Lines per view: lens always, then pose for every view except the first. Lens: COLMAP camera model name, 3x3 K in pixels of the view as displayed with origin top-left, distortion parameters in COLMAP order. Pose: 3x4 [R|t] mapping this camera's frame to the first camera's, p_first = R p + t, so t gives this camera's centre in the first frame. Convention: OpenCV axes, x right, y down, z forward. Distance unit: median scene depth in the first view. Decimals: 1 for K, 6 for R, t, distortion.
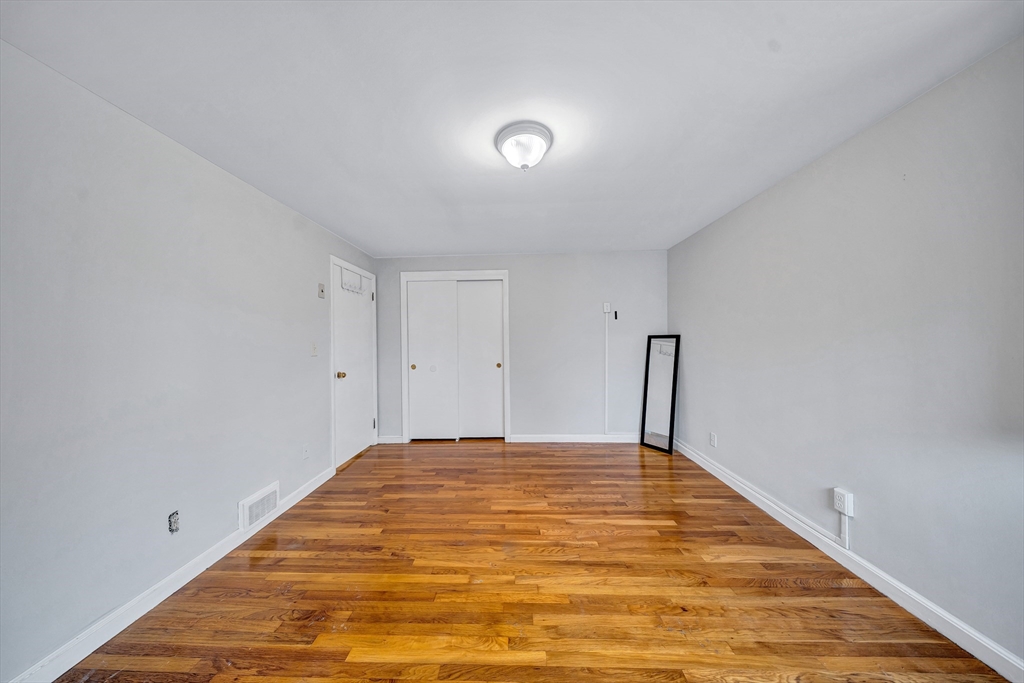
lens RADIAL K [[303.2, 0, 508.0], [0, 303.2, 342.8], [0, 0, 1]] dist [-0.000475, -0.000034]
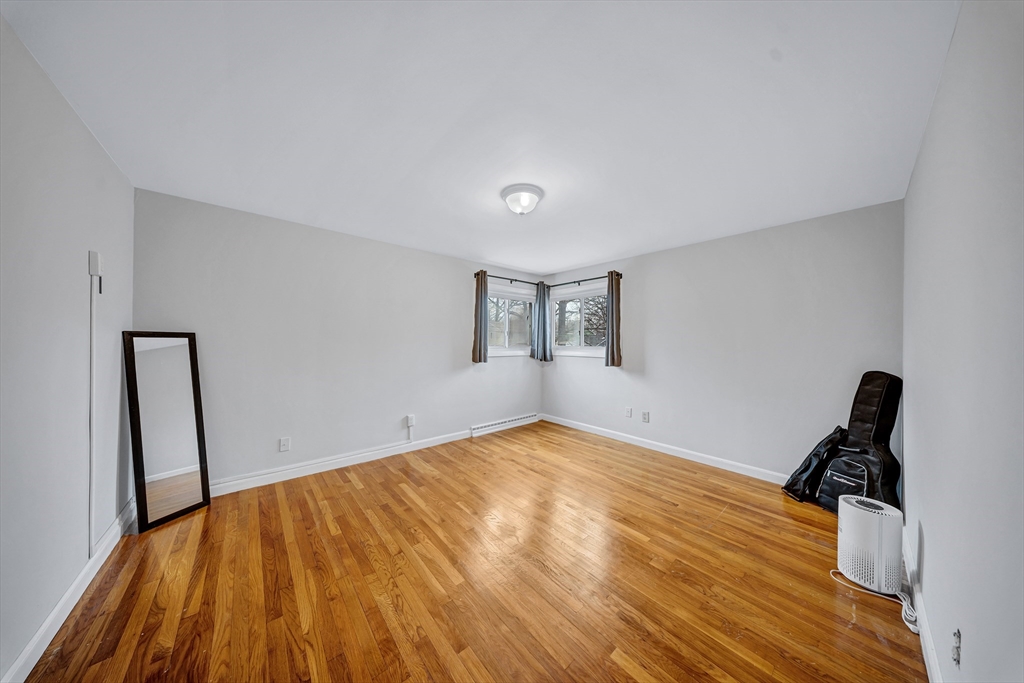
lens RADIAL K [[303.2, 0, 508.0], [0, 303.2, 342.8], [0, 0, 1]] dist [-0.000475, -0.000034]
pose [[-0.672625, 0.005354, 0.739964, -0.640458], [0.003086, 0.999985, -0.004431, 0.001403], [-0.739977, -0.000697, -0.672632, 1.381441]]
